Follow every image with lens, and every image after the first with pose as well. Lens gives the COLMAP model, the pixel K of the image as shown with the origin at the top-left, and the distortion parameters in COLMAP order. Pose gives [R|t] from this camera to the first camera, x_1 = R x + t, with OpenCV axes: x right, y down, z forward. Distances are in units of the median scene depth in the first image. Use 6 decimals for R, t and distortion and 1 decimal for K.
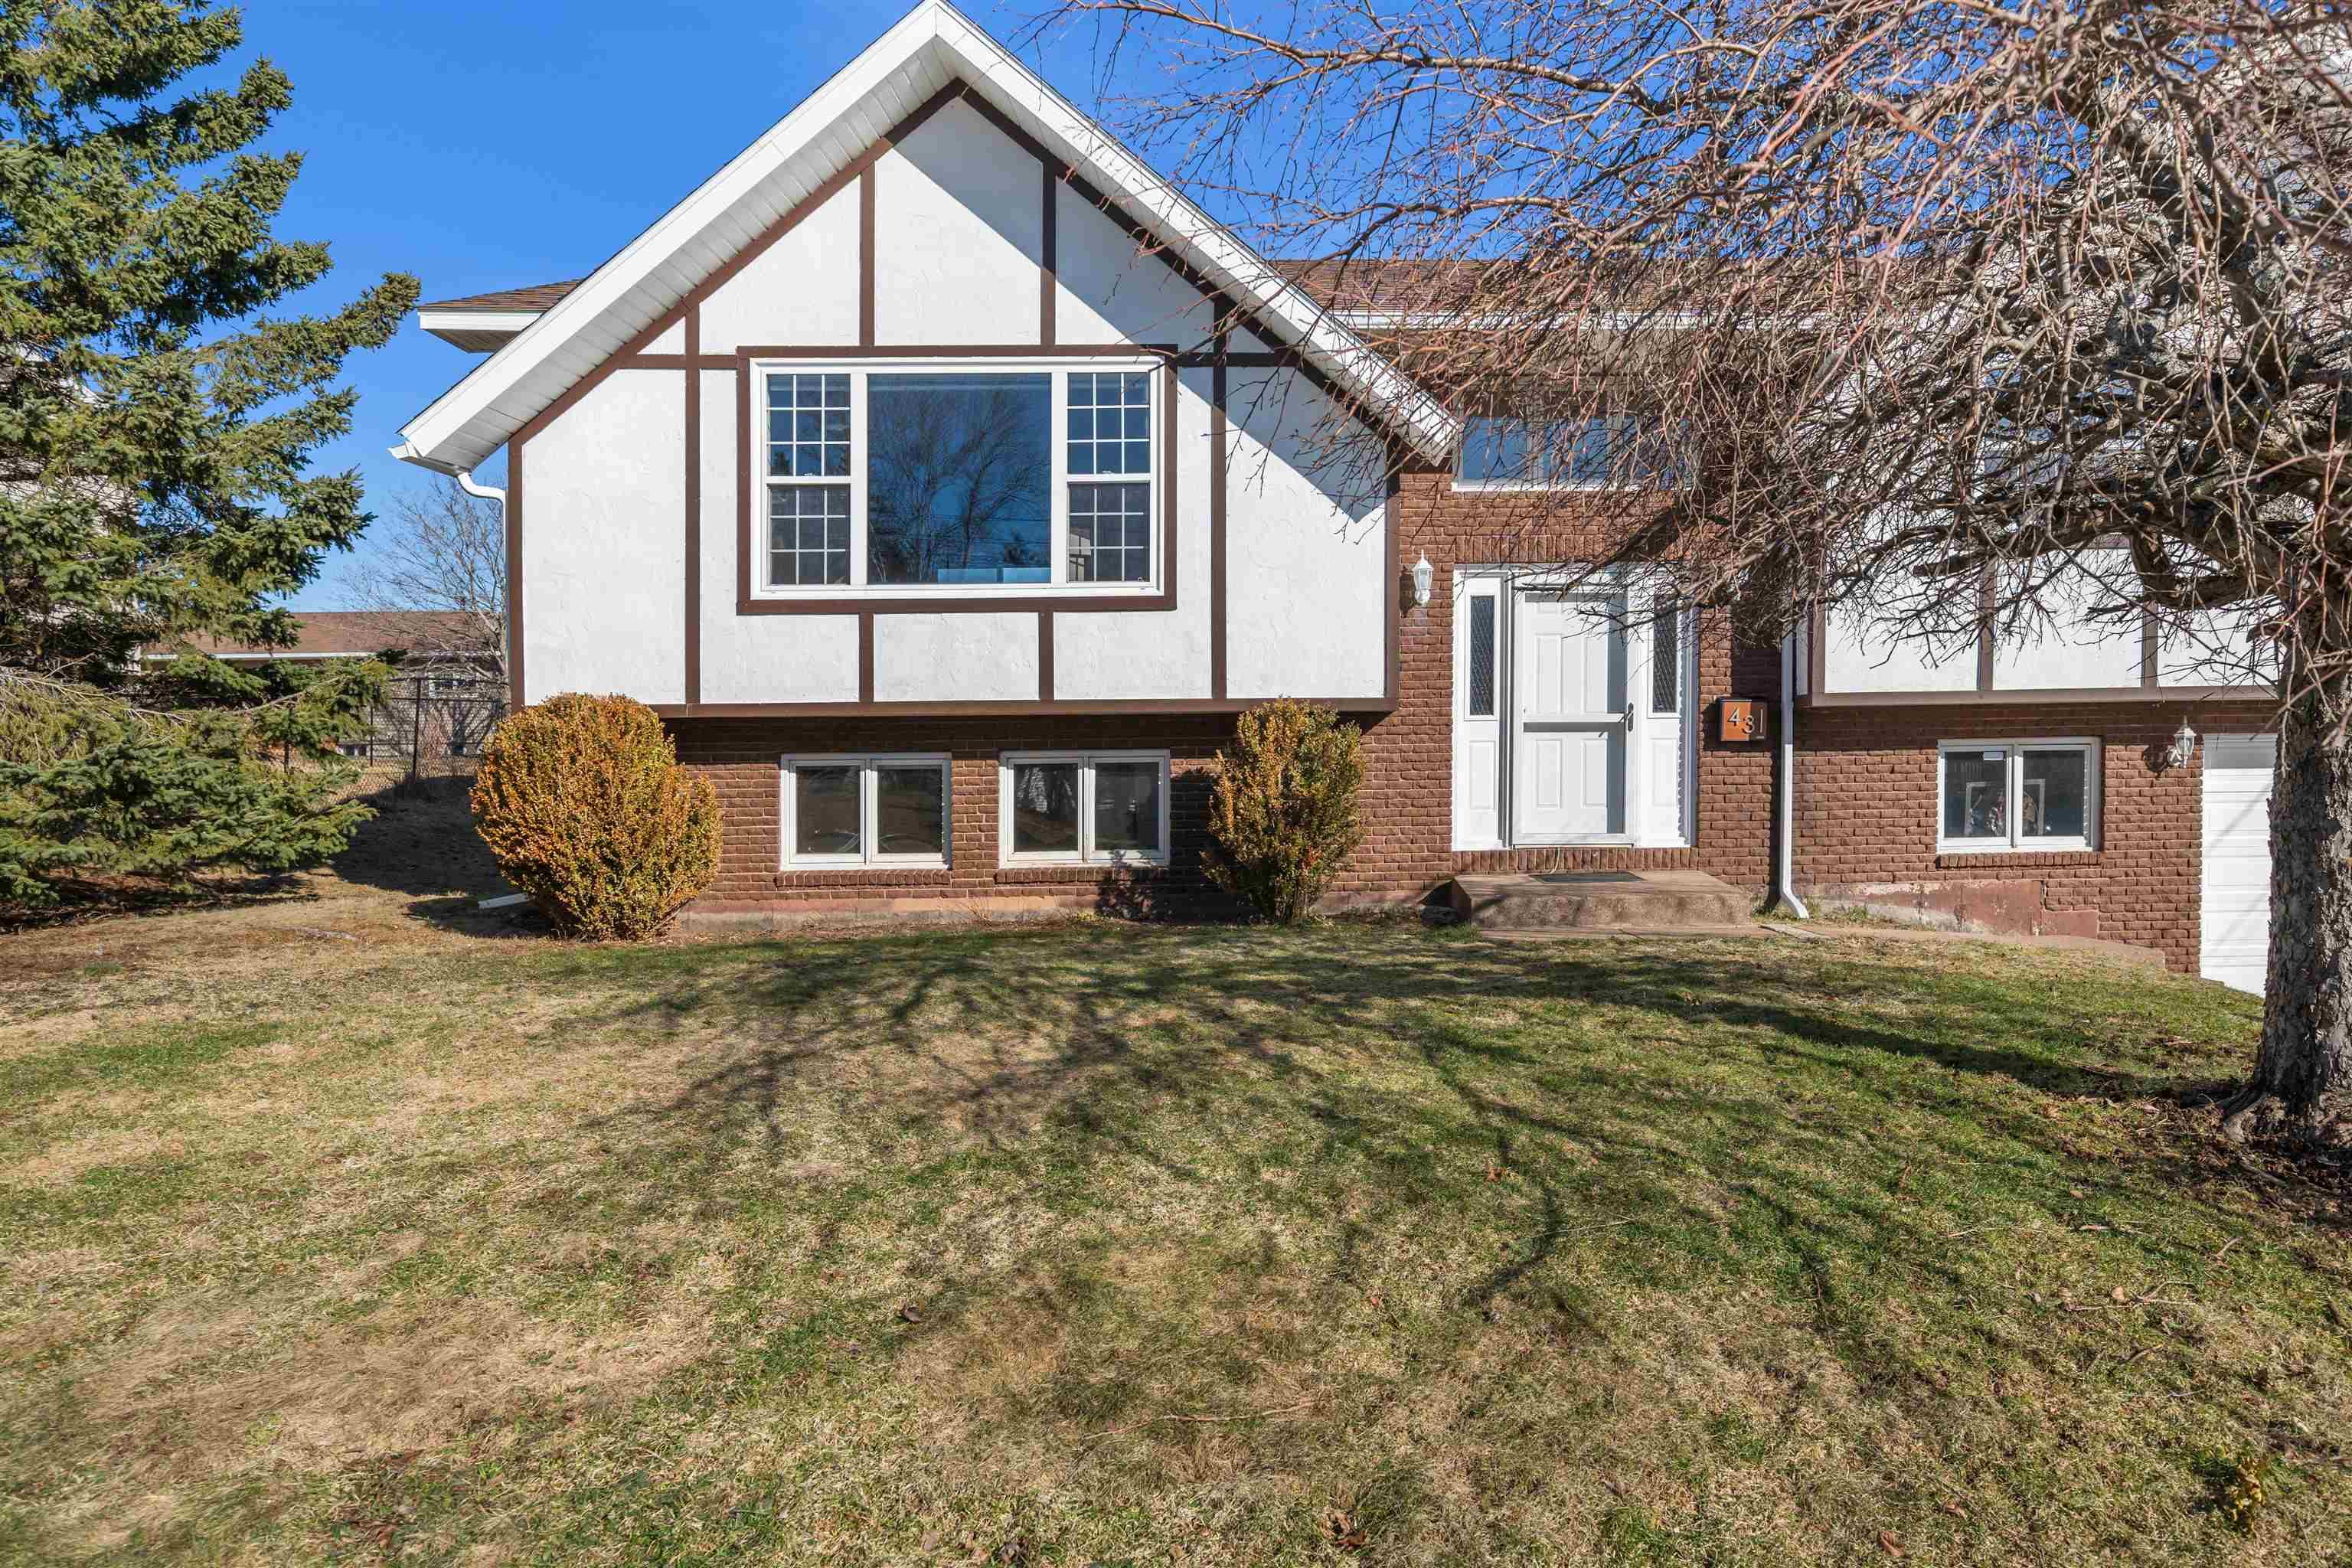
lens RADIAL K [[1518.8, 0, 1177.6], [0, 1518.8, 814.8], [0, 0, 1]] dist [0.018522, -0.000126]
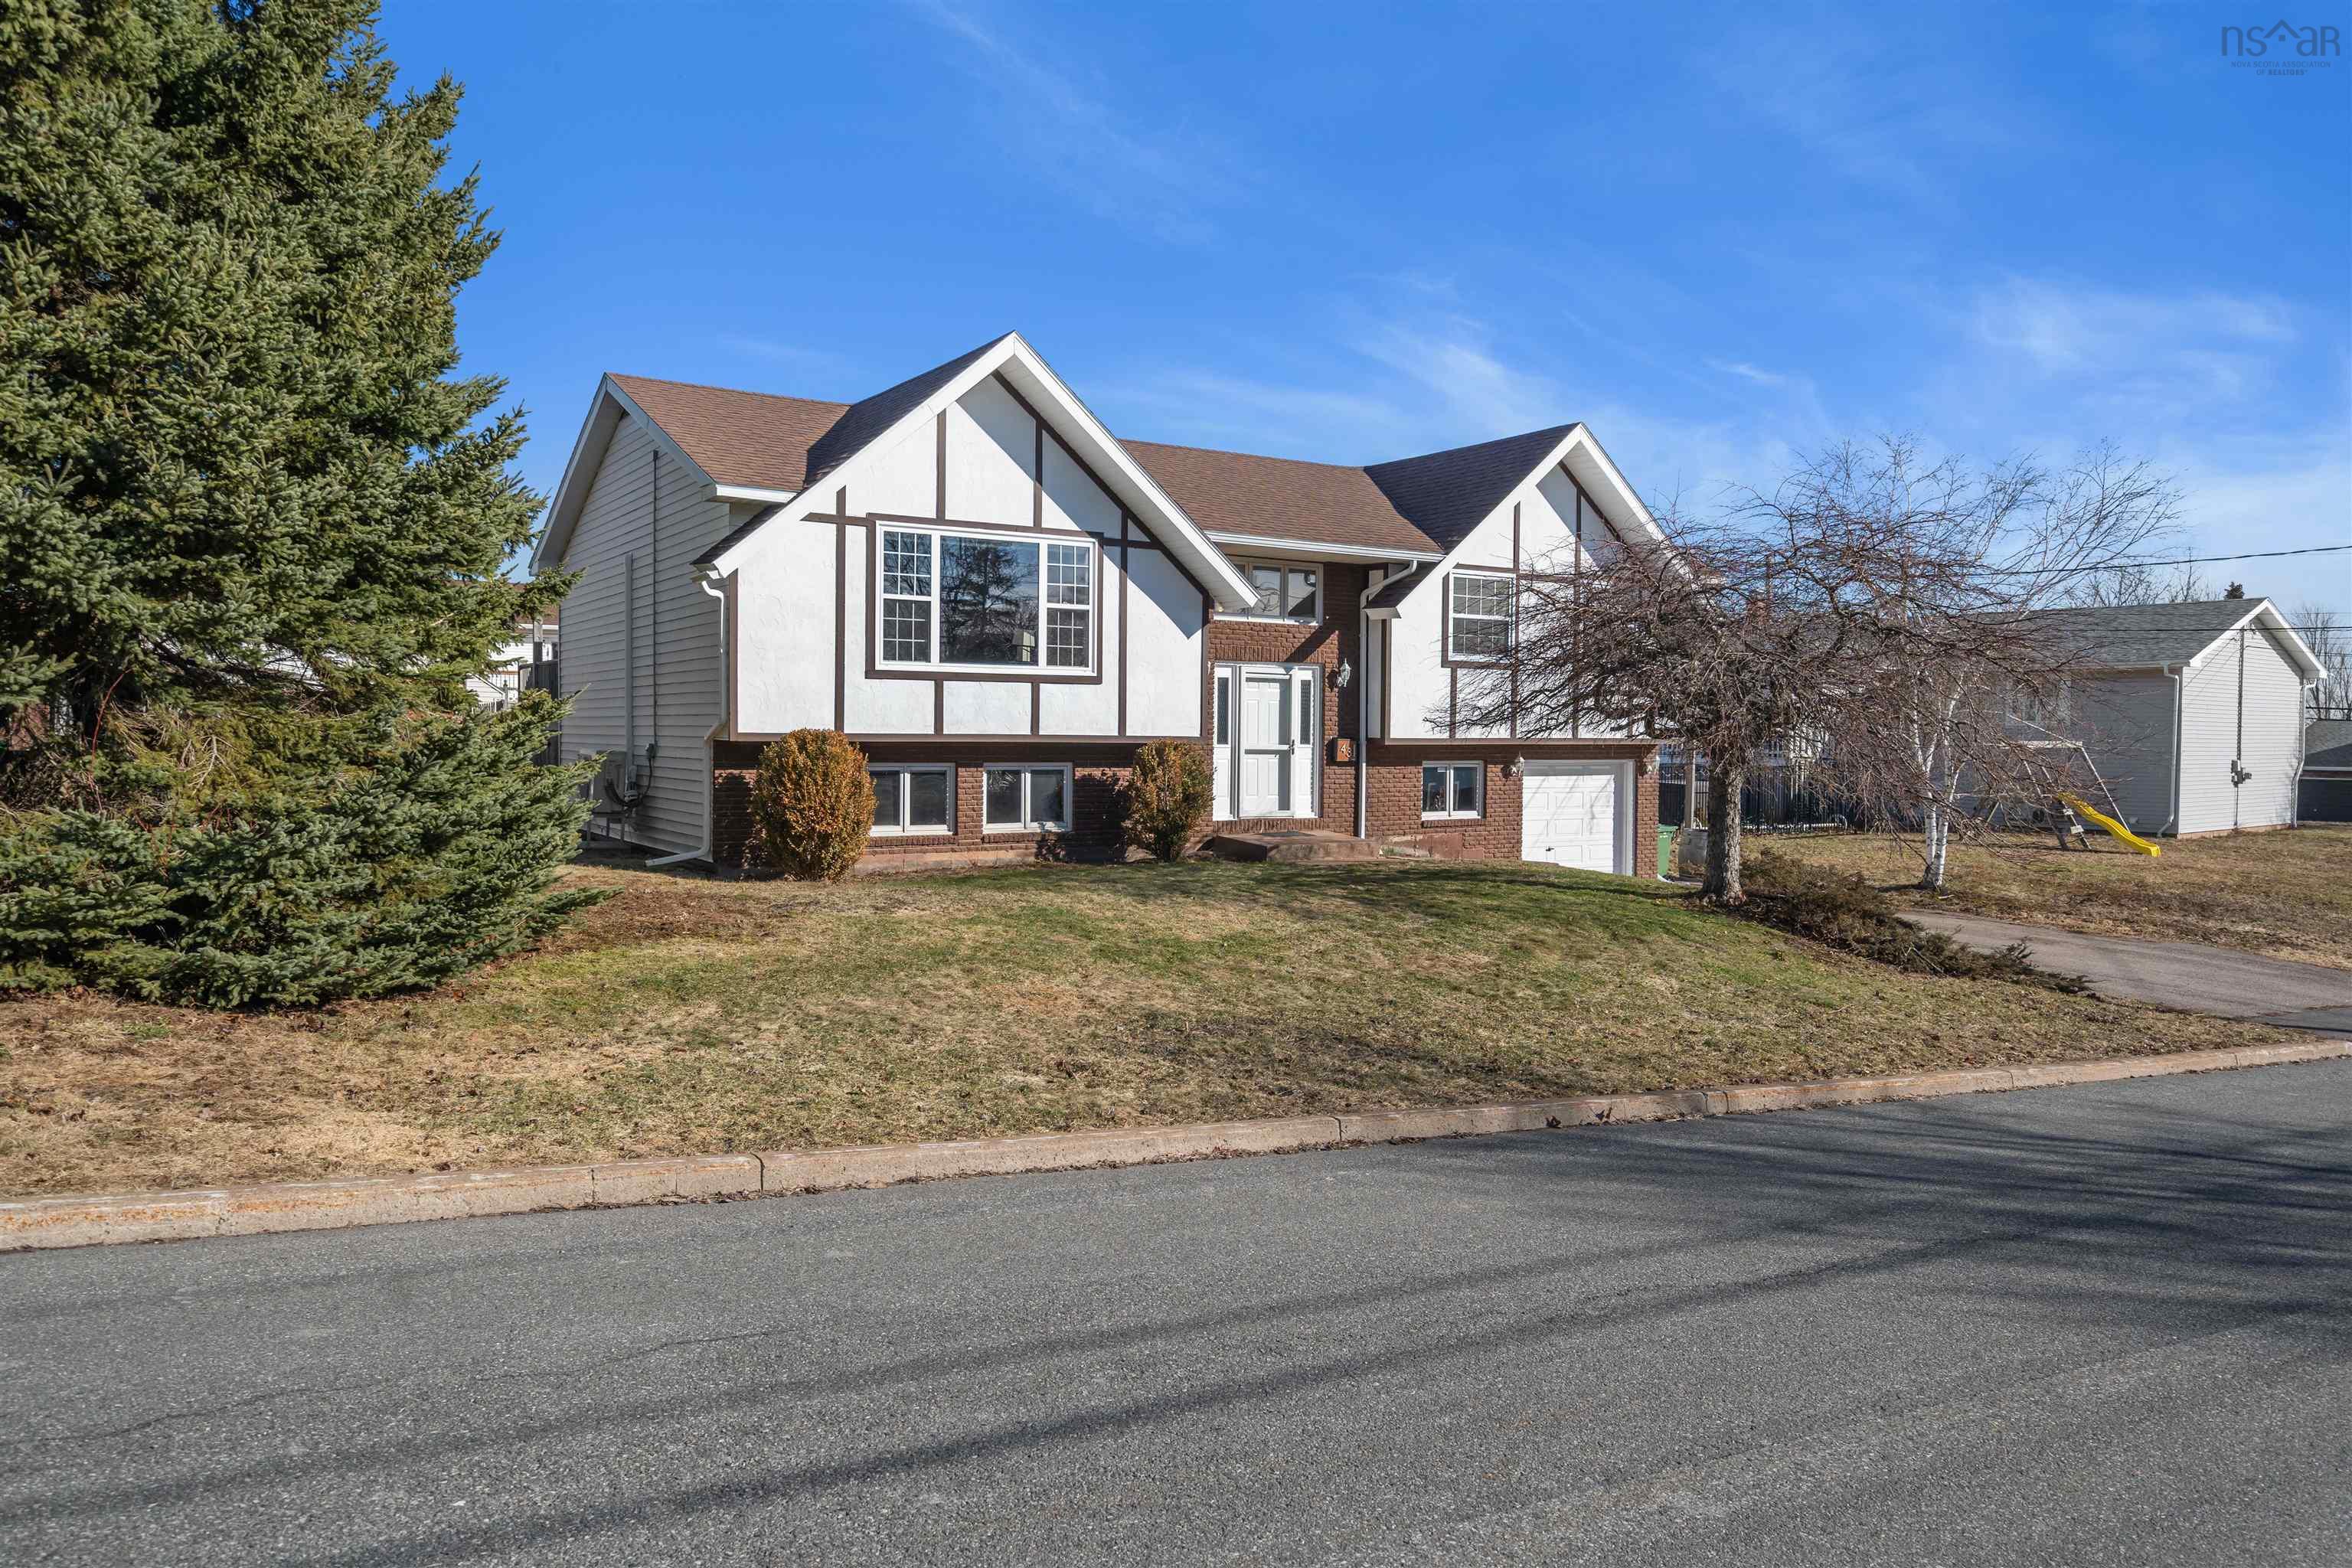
lens RADIAL K [[1734.8, 0, 1176.0], [0, 1734.8, 784.0], [0, 0, 1]] dist [-0.000746, -0.000144]
pose [[0.844461, 0.003272, 0.535607, -0.990628], [-0.008135, 0.999944, 0.006717, -0.034281], [-0.535555, -0.010029, 0.844441, -0.726188]]
